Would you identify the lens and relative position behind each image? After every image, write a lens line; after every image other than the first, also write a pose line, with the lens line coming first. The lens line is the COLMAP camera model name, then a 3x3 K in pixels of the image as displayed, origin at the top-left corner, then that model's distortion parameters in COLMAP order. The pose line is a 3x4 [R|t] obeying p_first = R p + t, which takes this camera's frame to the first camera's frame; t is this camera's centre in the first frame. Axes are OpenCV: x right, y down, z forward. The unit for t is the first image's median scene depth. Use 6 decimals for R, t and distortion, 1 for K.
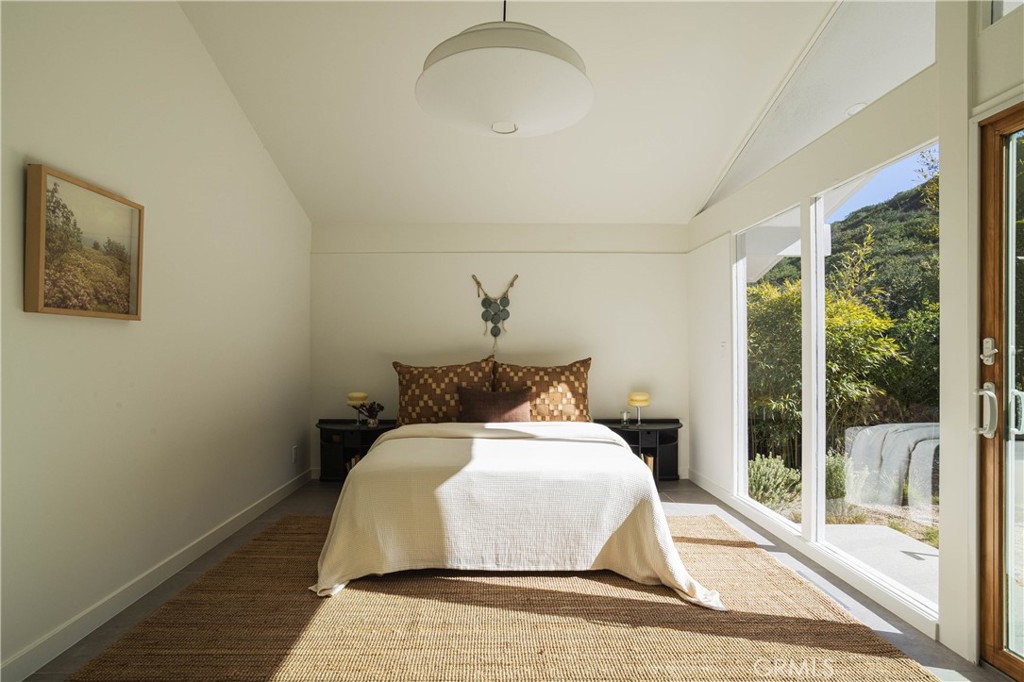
lens RADIAL K [[513.6, 0, 512.0], [0, 513.6, 341.0], [0, 0, 1]] dist [-0.071569, 0.047414]
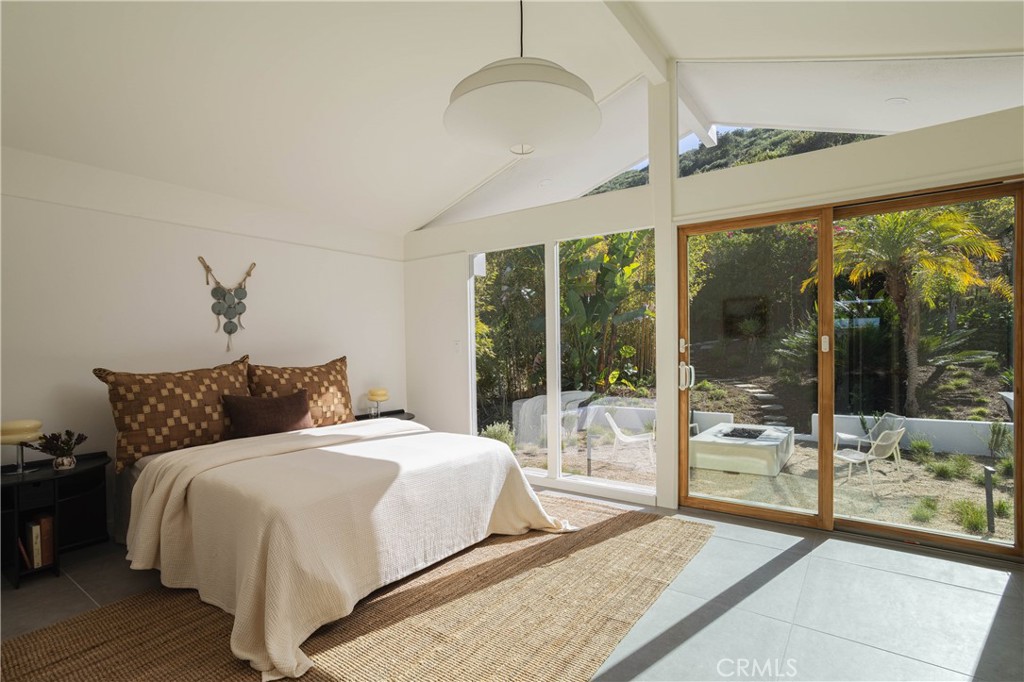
lens RADIAL K [[488.4, 0, 512.0], [0, 488.4, 341.0], [0, 0, 1]] dist [-0.030519, 0.000723]
pose [[0.605102, 0.001828, 0.796146, -0.434143], [-0.002353, 0.999997, -0.000508, 0.002723], [-0.796144, -0.001566, 0.605105, 0.178215]]
